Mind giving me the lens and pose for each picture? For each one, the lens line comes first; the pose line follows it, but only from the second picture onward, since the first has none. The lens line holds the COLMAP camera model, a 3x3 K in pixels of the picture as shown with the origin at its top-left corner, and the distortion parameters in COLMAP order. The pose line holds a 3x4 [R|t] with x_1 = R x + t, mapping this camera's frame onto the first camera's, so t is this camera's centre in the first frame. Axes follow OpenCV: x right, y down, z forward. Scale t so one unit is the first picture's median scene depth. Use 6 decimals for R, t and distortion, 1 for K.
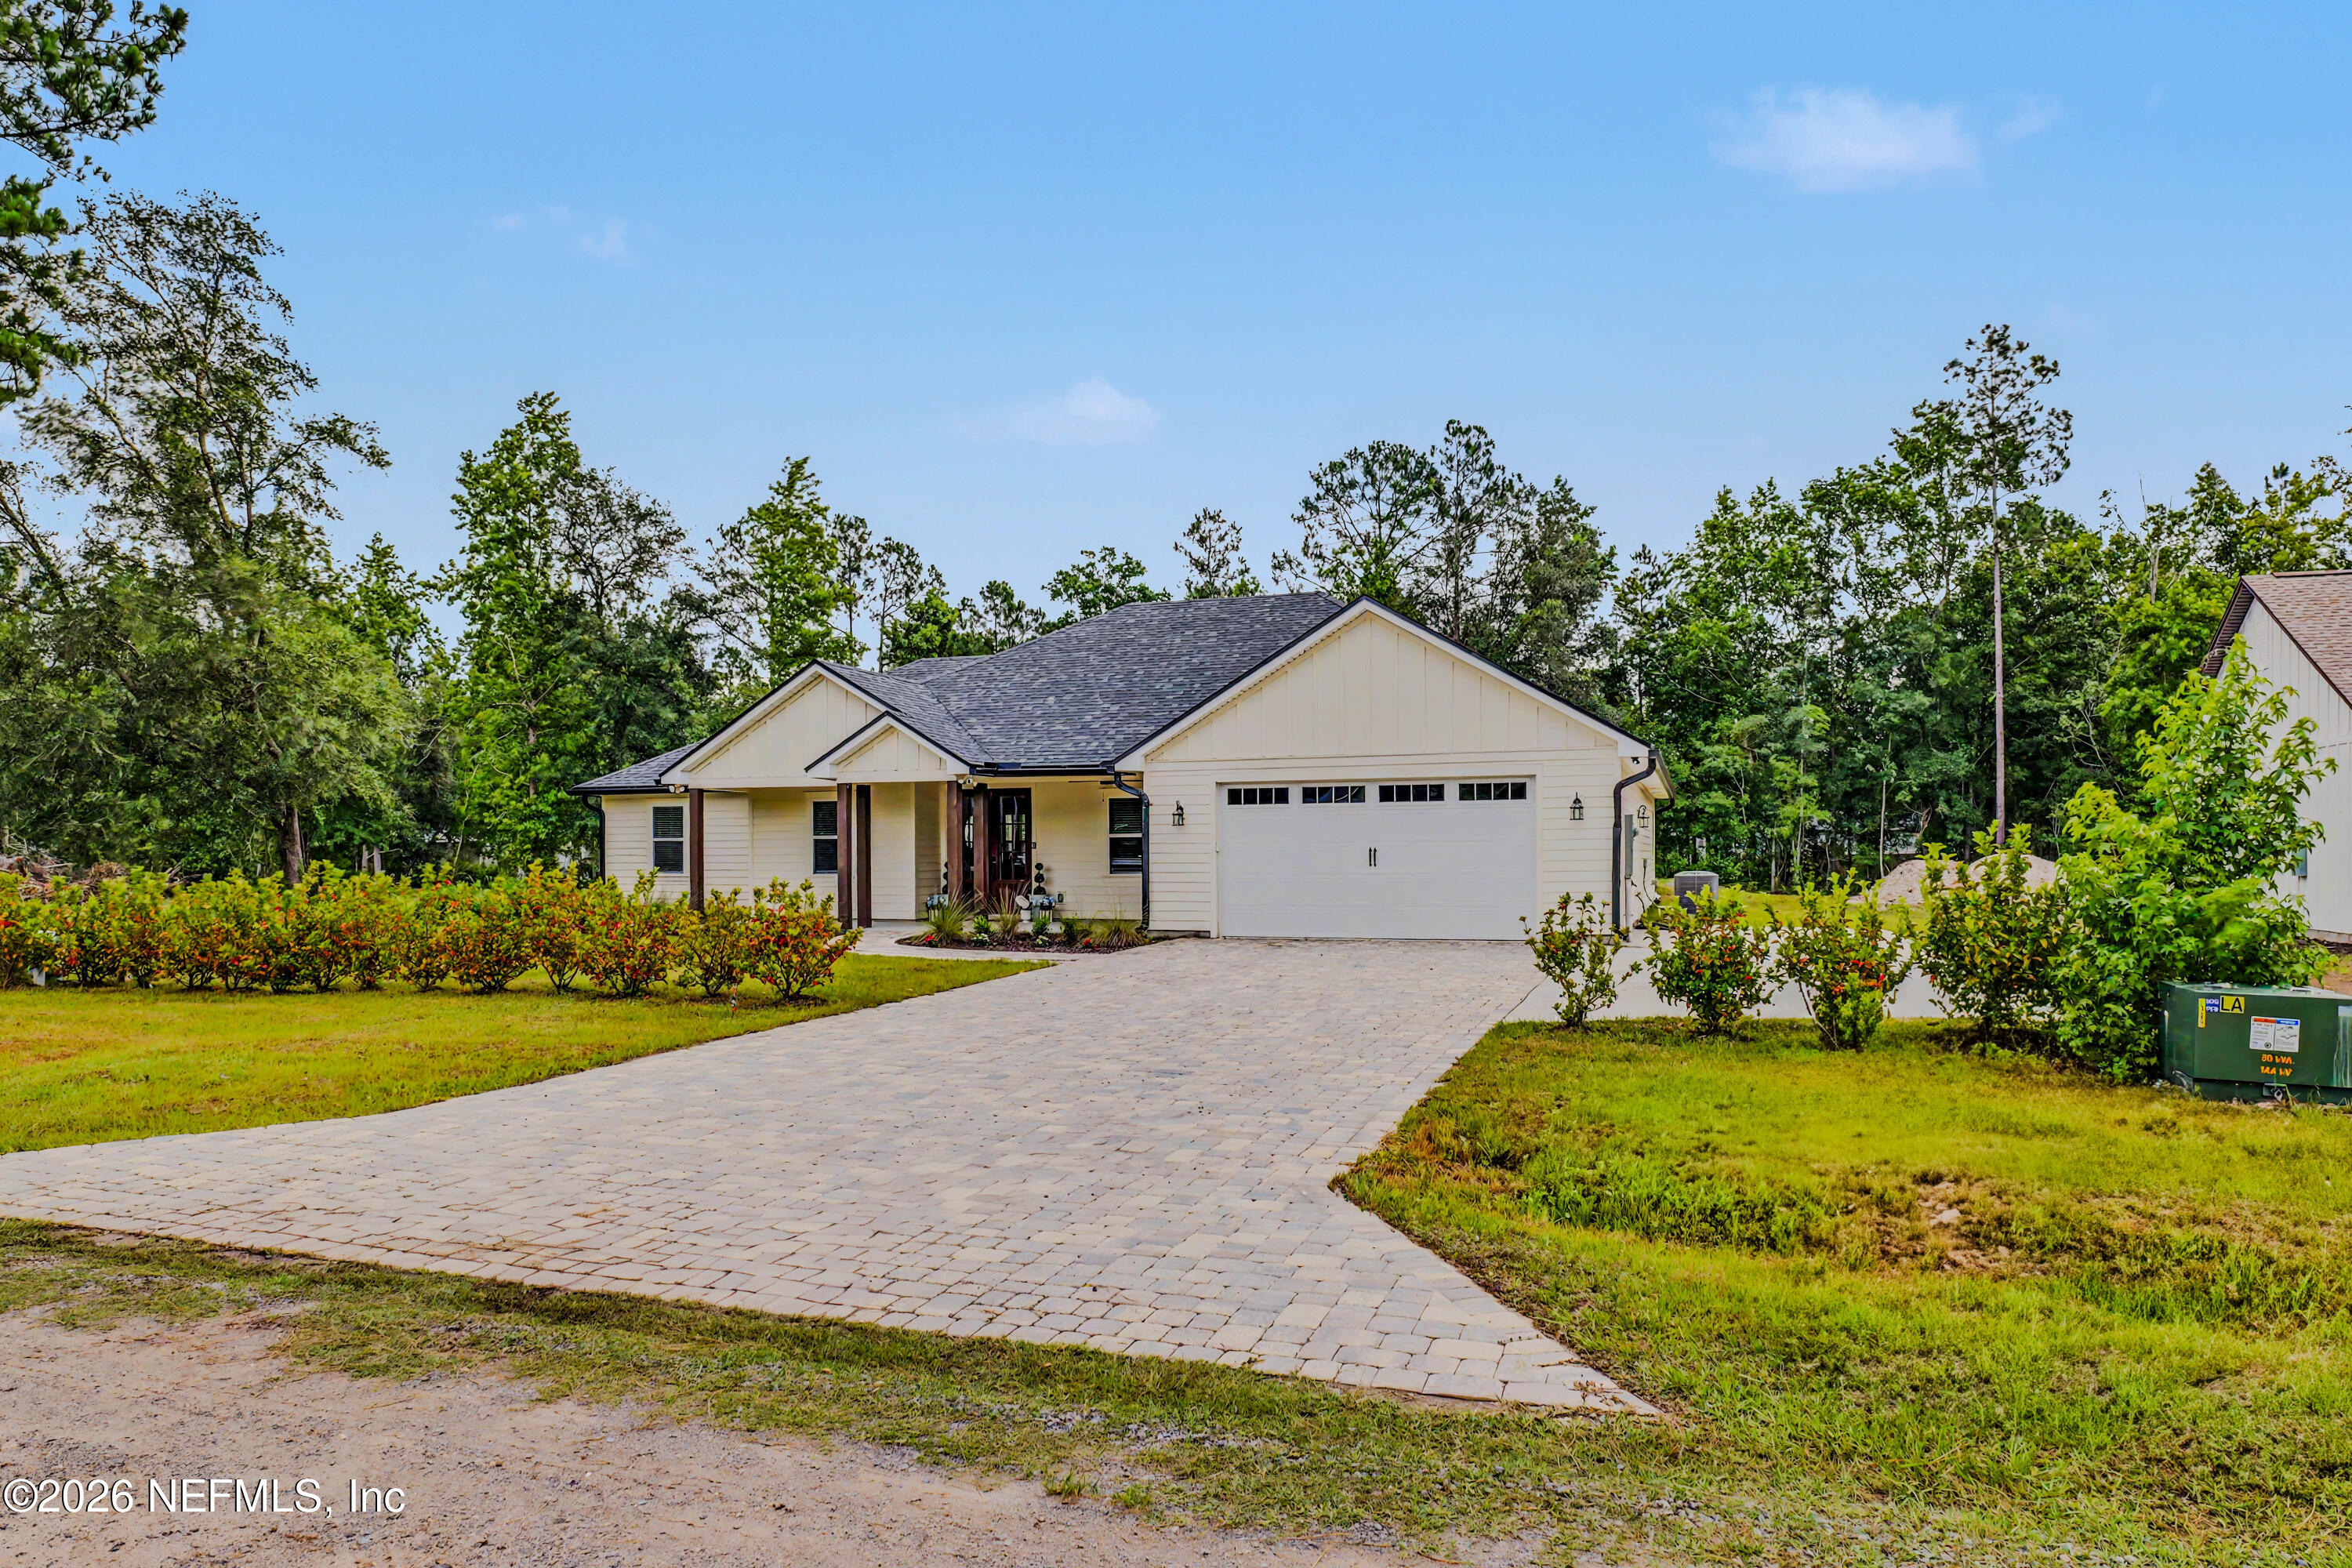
lens RADIAL K [[1404.5, 0, 1176.1], [0, 1404.5, 819.0], [0, 0, 1]] dist [-0.003658, -0.002558]
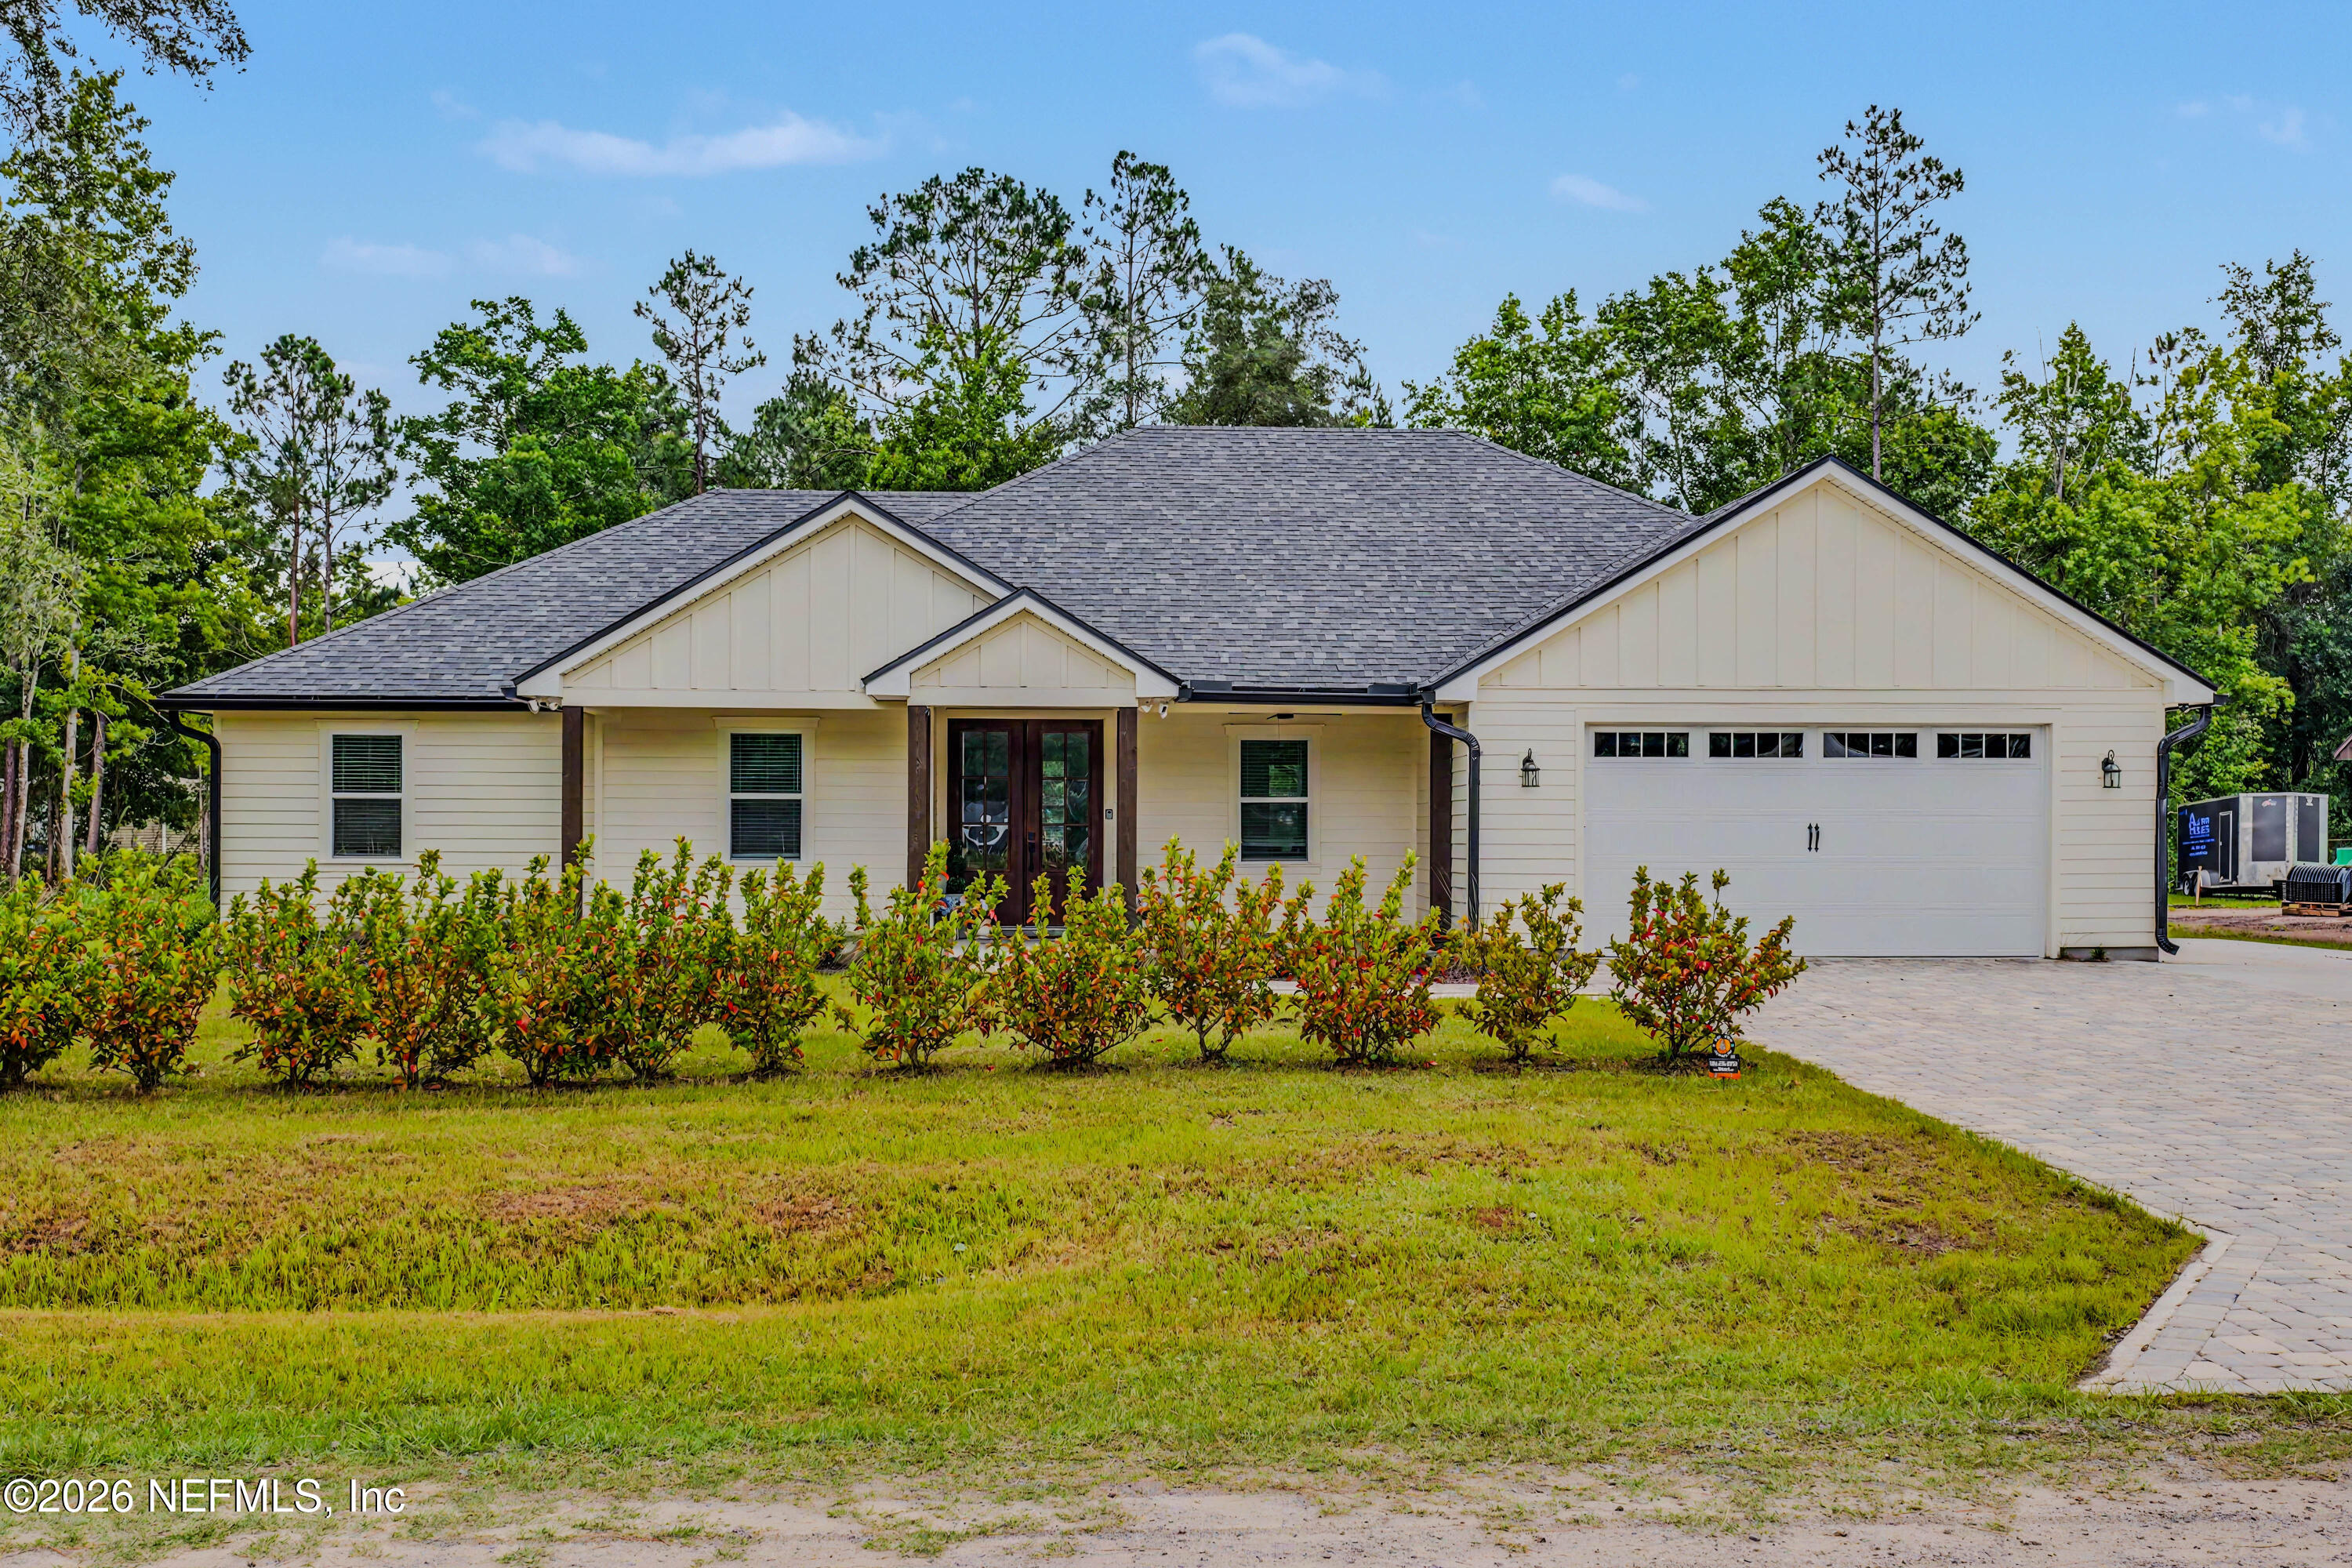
lens RADIAL K [[2322.3, 0, 1171.5], [0, 2322.3, 767.6], [0, 0, 1]] dist [0.011394, 0.007889]
pose [[0.929545, 0.018704, 0.368233, -0.193239], [-0.017116, 0.999825, -0.007579, 0.002385], [-0.368310, 0.000742, 0.929703, 0.021123]]
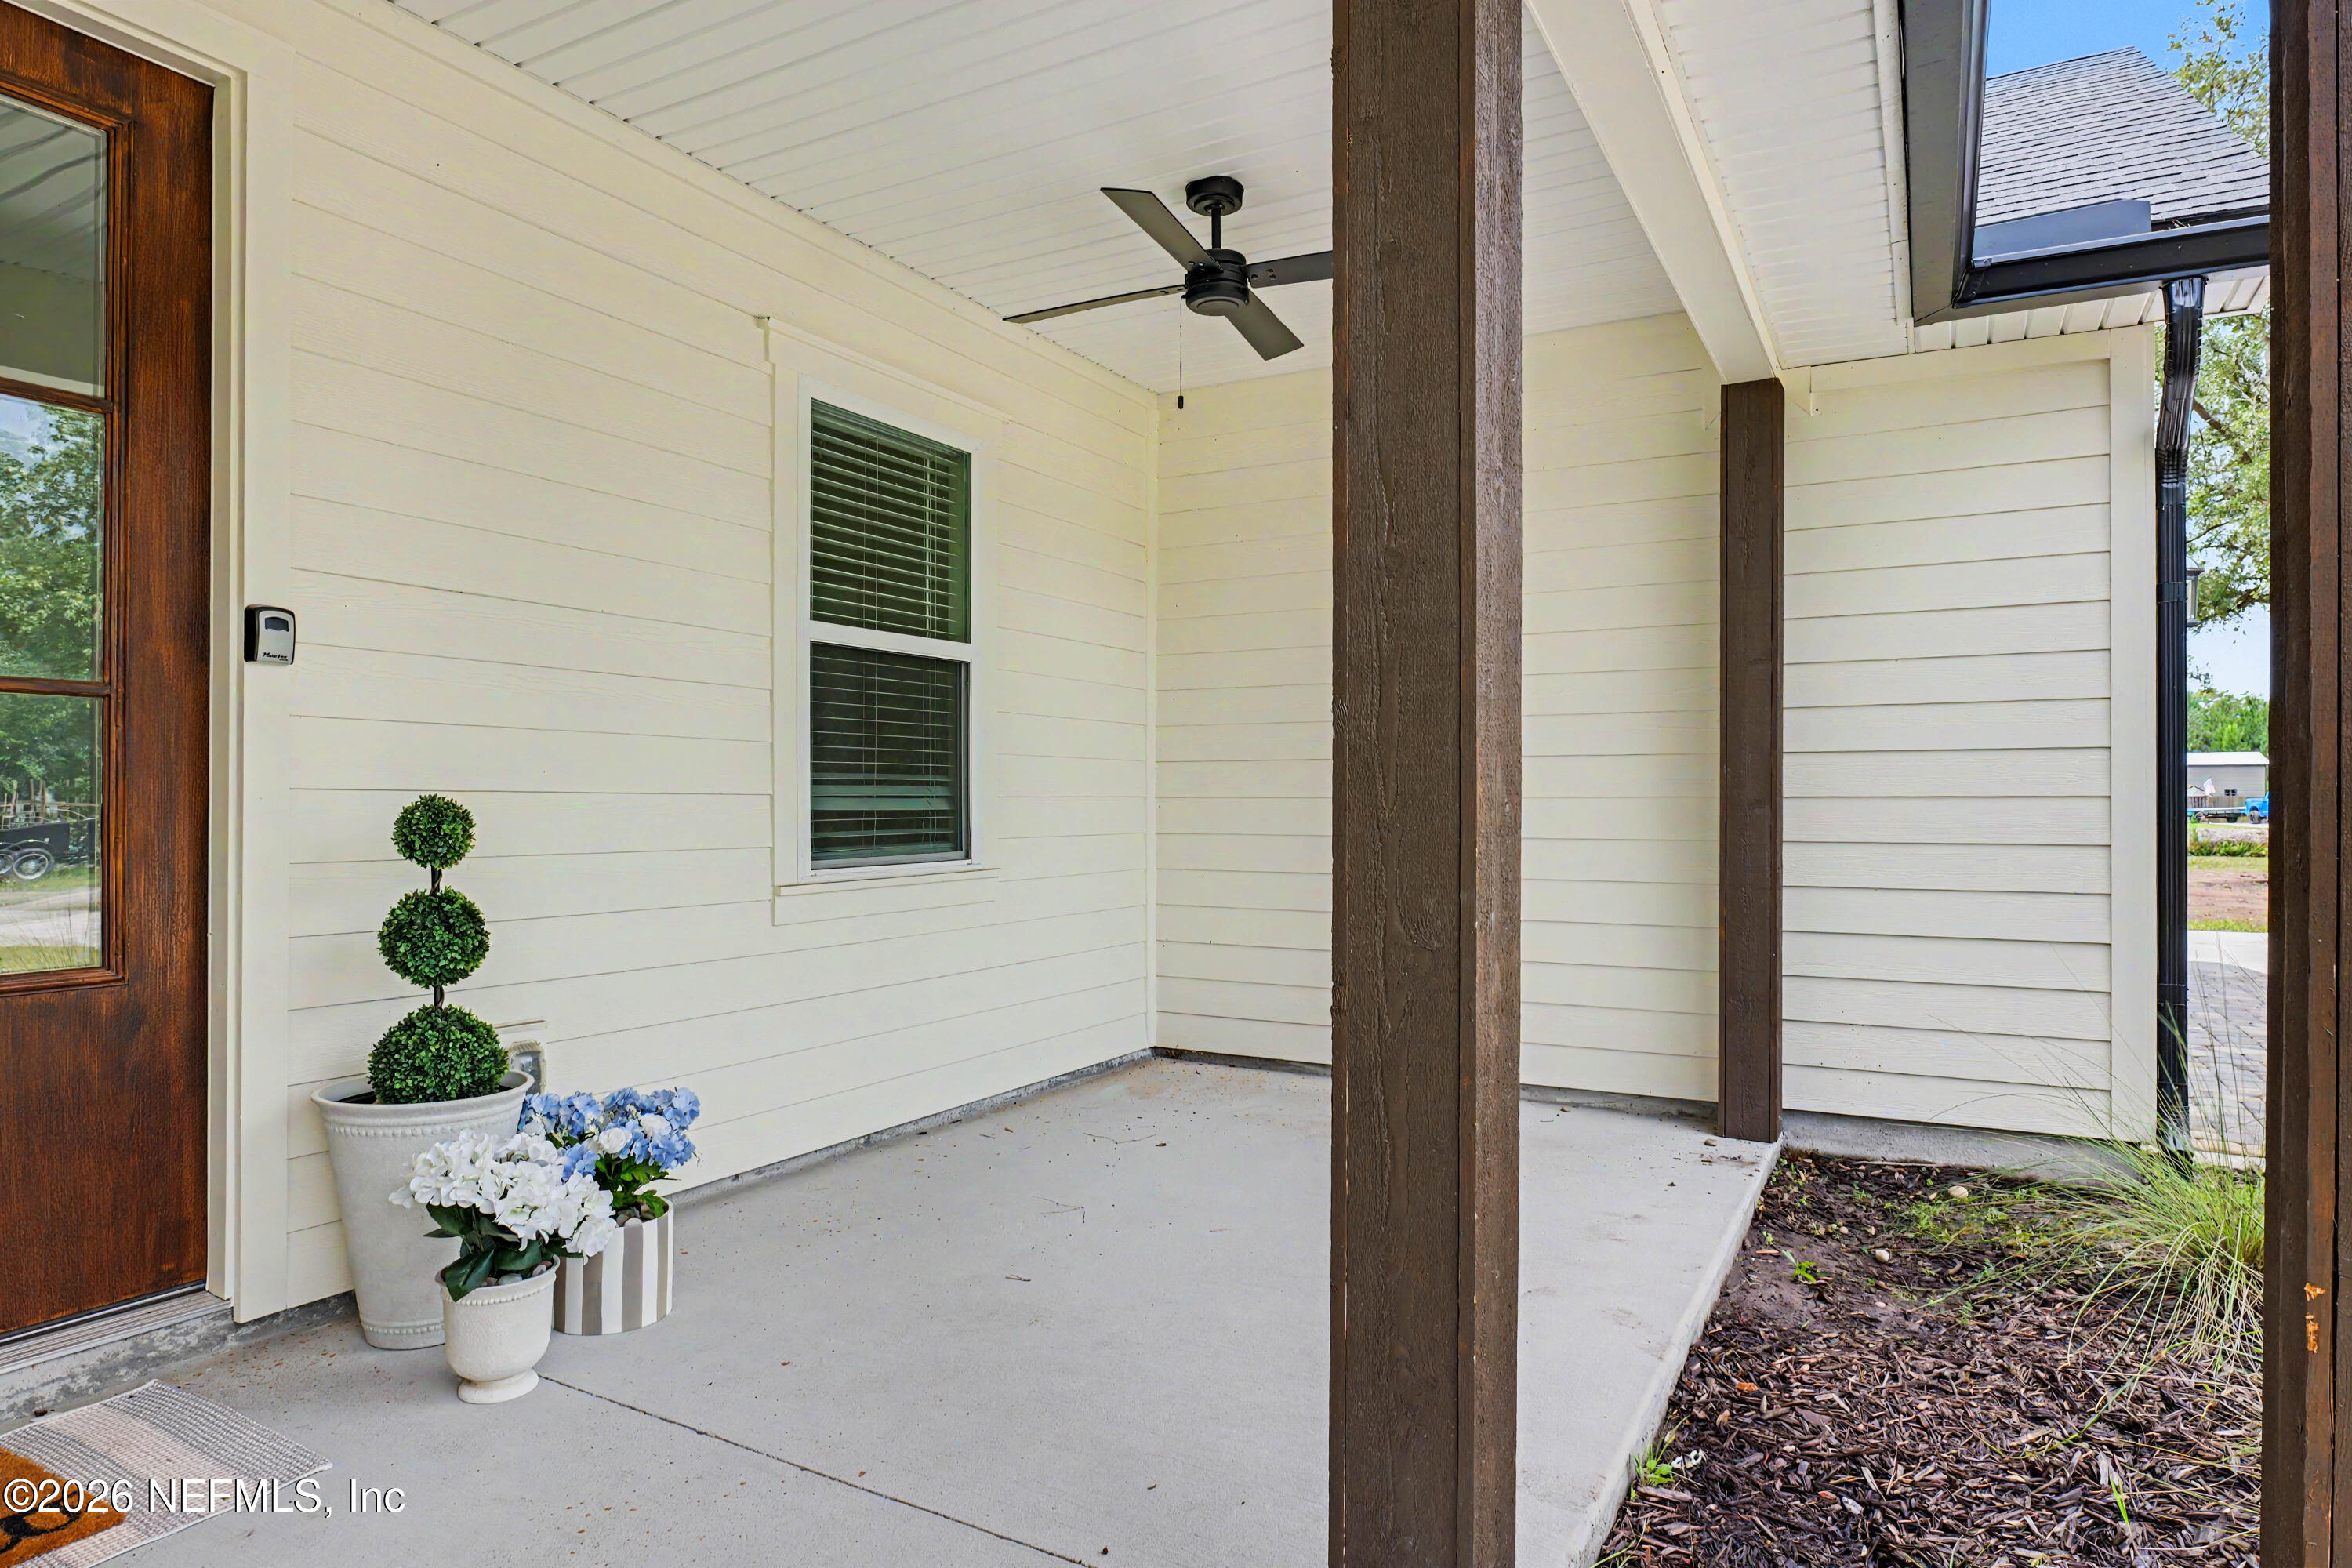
lens RADIAL K [[1377.4, 0, 1183.0], [0, 1377.4, 798.4], [0, 0, 1]] dist [-0.031048, 0.013982]
pose [[0.170153, 0.007870, 0.985386, -0.082085], [-0.024067, 0.999703, -0.003829, 0.012845], [-0.985124, -0.023064, 0.170291, 0.392980]]
